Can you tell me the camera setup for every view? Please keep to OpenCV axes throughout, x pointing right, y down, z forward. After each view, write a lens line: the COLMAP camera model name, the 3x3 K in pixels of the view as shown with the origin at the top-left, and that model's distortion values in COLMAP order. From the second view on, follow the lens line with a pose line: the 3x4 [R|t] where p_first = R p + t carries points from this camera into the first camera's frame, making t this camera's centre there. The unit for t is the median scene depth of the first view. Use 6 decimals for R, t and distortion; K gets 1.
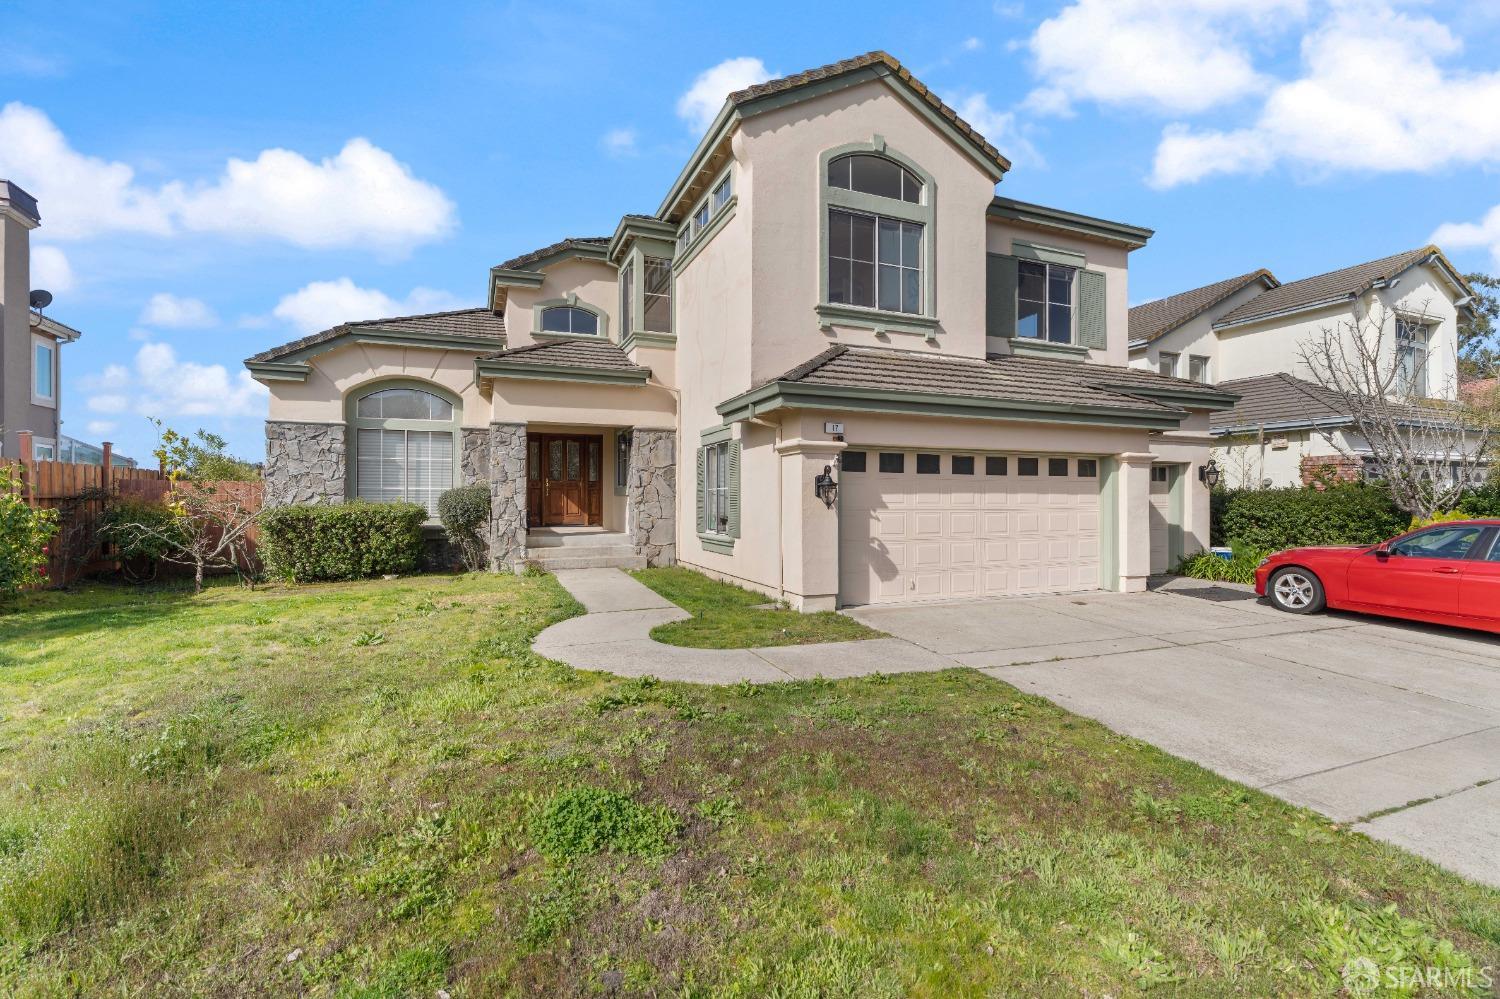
lens RADIAL K [[695.3, 0, 746.7], [0, 695.3, 496.5], [0, 0, 1]] dist [-0.009752, 0.004146]
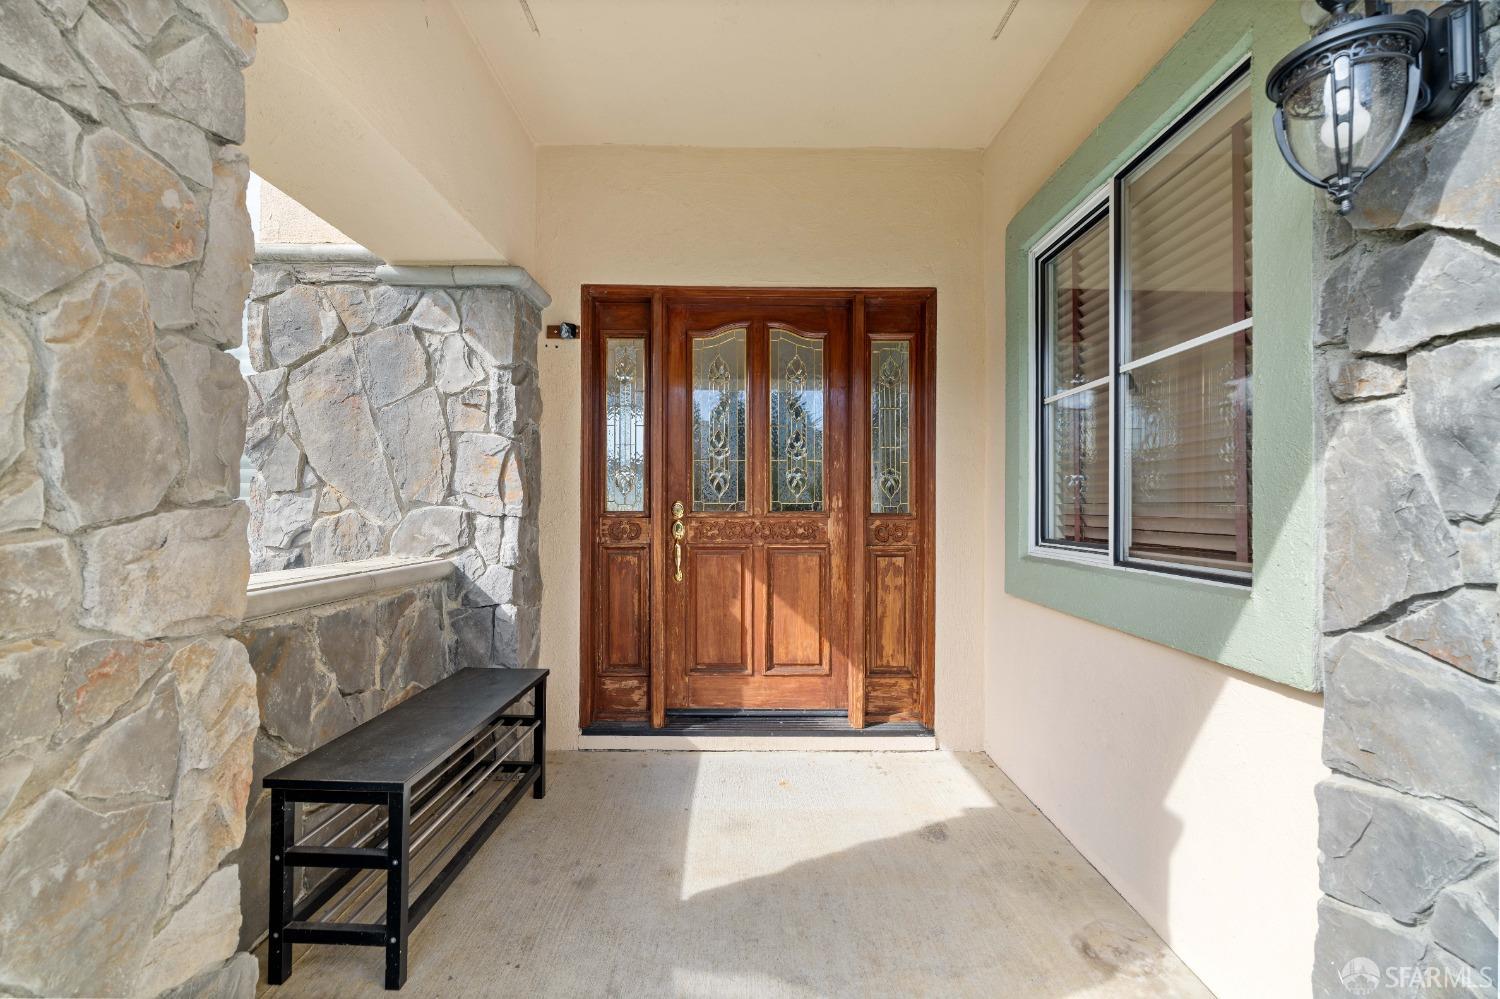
lens RADIAL K [[695.3, 0, 748.5], [0, 695.3, 502.5], [0, 0, 1]] dist [-0.009752, 0.004146]
pose [[0.920426, 0.001727, -0.390913, -0.178964], [-0.004649, 0.999968, -0.006530, -0.023680], [0.390889, 0.007828, 0.920405, 0.795222]]
